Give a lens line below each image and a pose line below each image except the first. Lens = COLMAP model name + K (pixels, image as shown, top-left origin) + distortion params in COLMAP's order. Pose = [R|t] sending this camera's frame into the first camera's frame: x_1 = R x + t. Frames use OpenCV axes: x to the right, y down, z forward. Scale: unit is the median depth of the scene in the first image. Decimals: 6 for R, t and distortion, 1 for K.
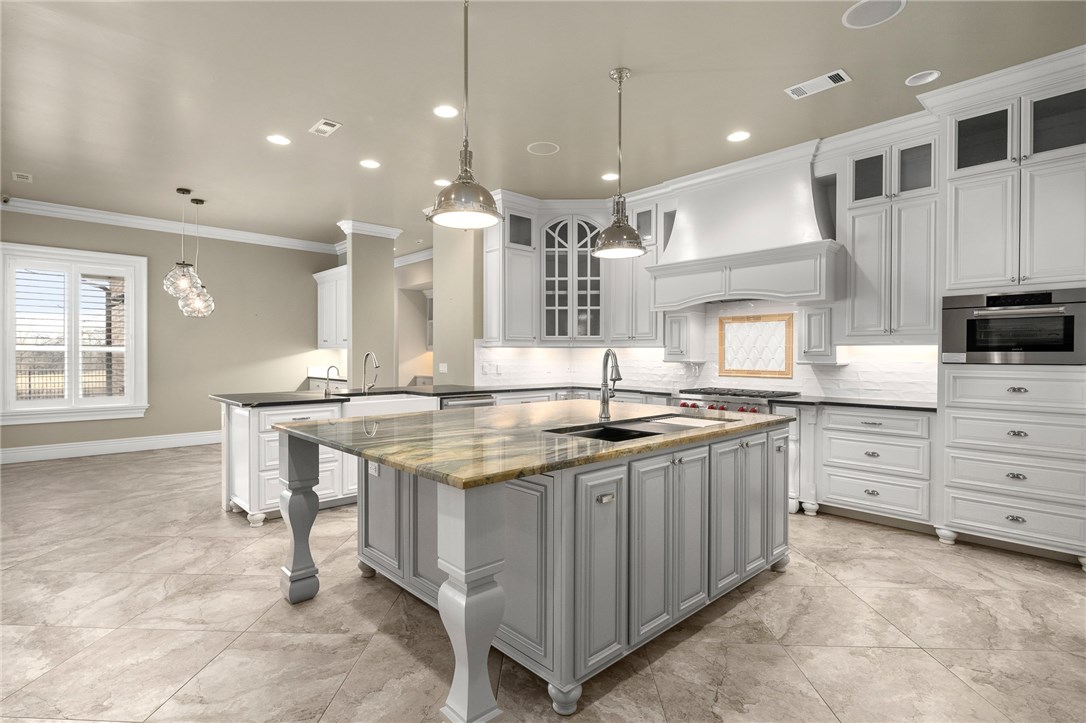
lens RADIAL K [[529.3, 0, 536.5], [0, 529.3, 358.1], [0, 0, 1]] dist [-0.001180, -0.003910]
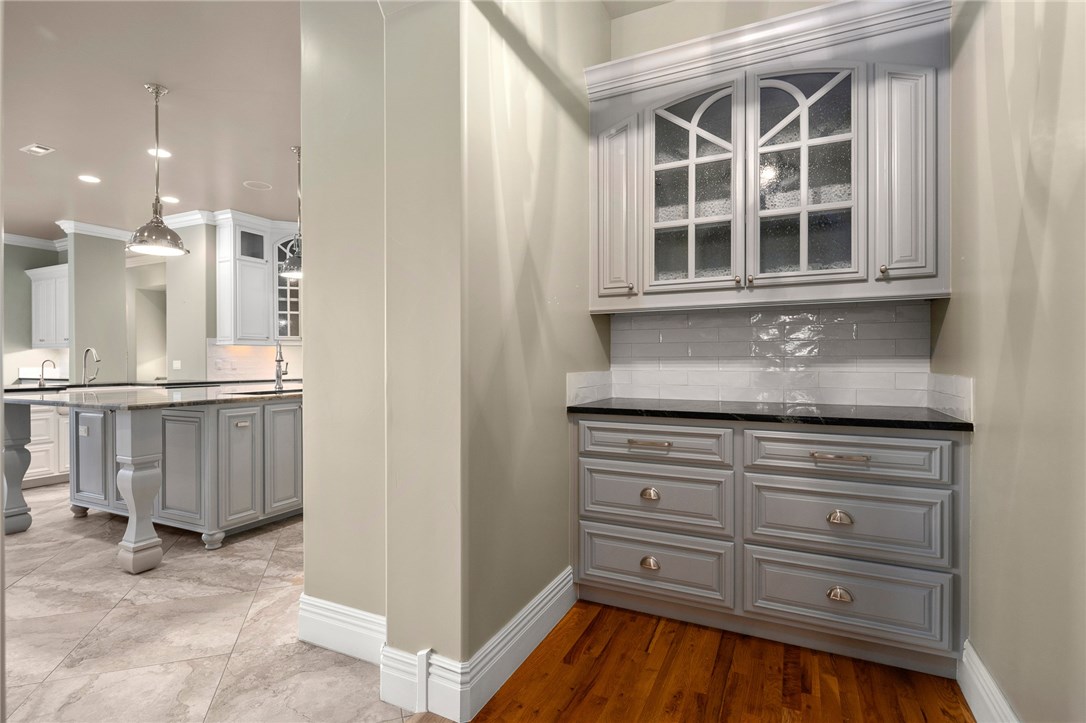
lens RADIAL K [[529.3, 0, 540.8], [0, 529.3, 362.1], [0, 0, 1]] dist [-0.001180, -0.003910]
pose [[0.931156, -0.006819, 0.364557, 0.215302], [0.008554, 0.999958, -0.003144, 0.040334], [-0.364520, 0.006046, 0.931176, -0.501544]]
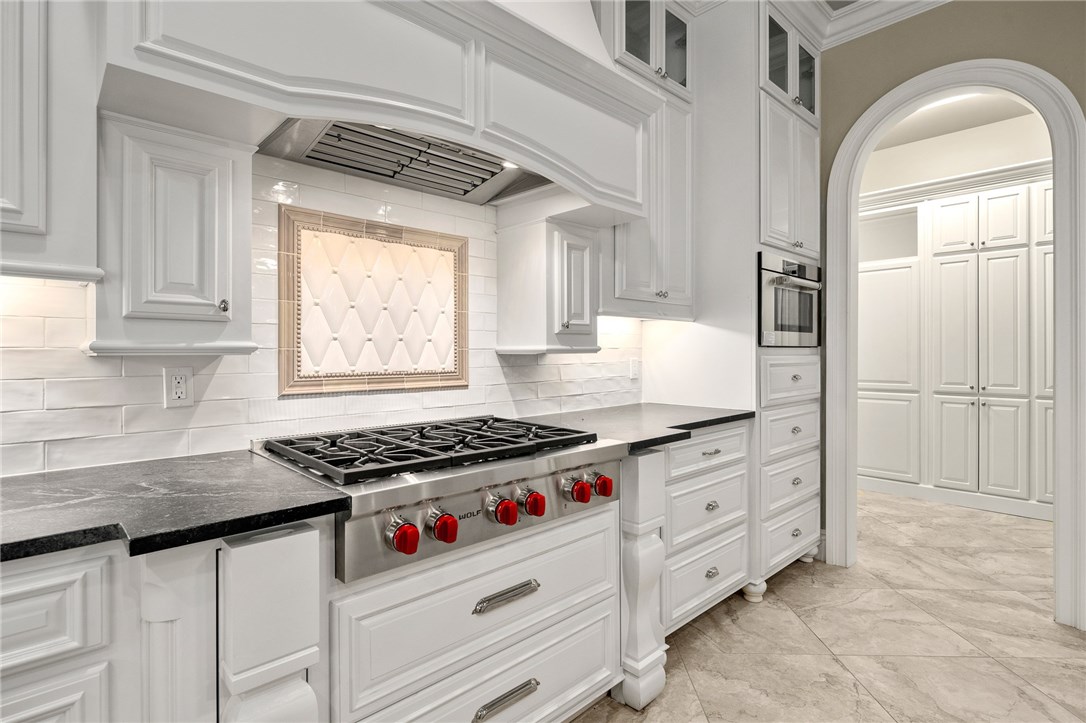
lens RADIAL K [[529.3, 0, 526.1], [0, 529.3, 350.1], [0, 0, 1]] dist [-0.001180, -0.003910]
pose [[0.007339, 0.001240, 0.999972, 0.061459], [0.007459, 0.999971, -0.001295, 0.012482], [-0.999945, 0.007468, 0.007329, 1.275399]]
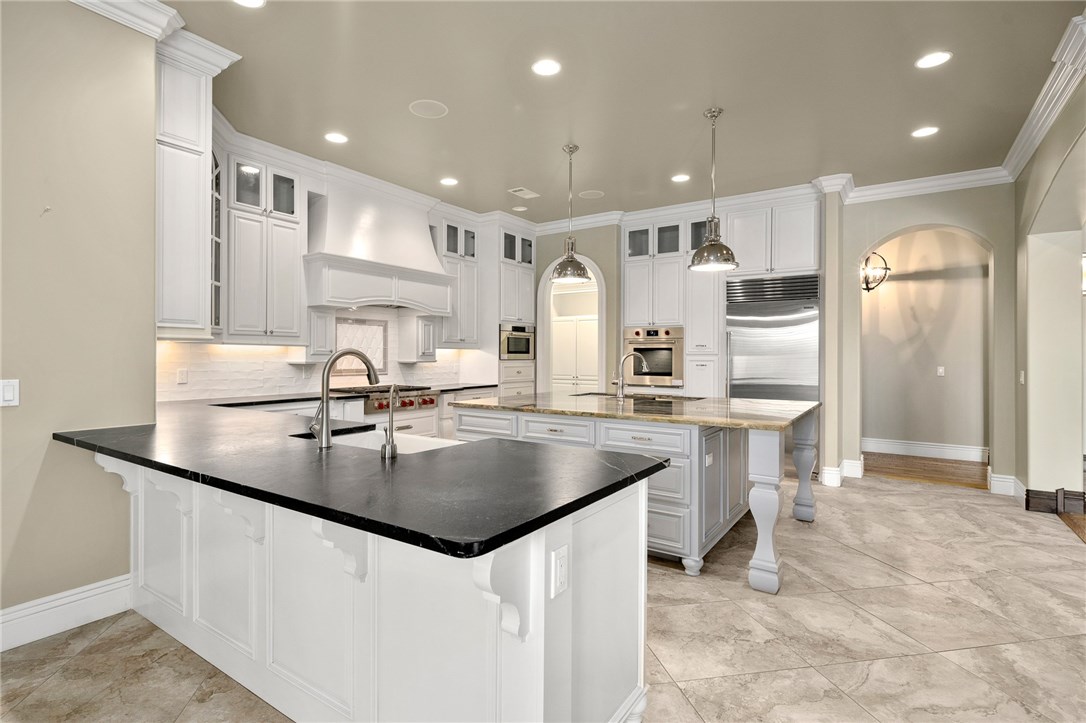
lens RADIAL K [[529.3, 0, 526.4], [0, 529.3, 358.6], [0, 0, 1]] dist [-0.001180, -0.003910]
pose [[-0.205772, -0.007879, 0.978568, -1.032478], [0.001056, 0.999965, 0.008274, -0.009975], [-0.978599, 0.002736, -0.205757, 1.262086]]
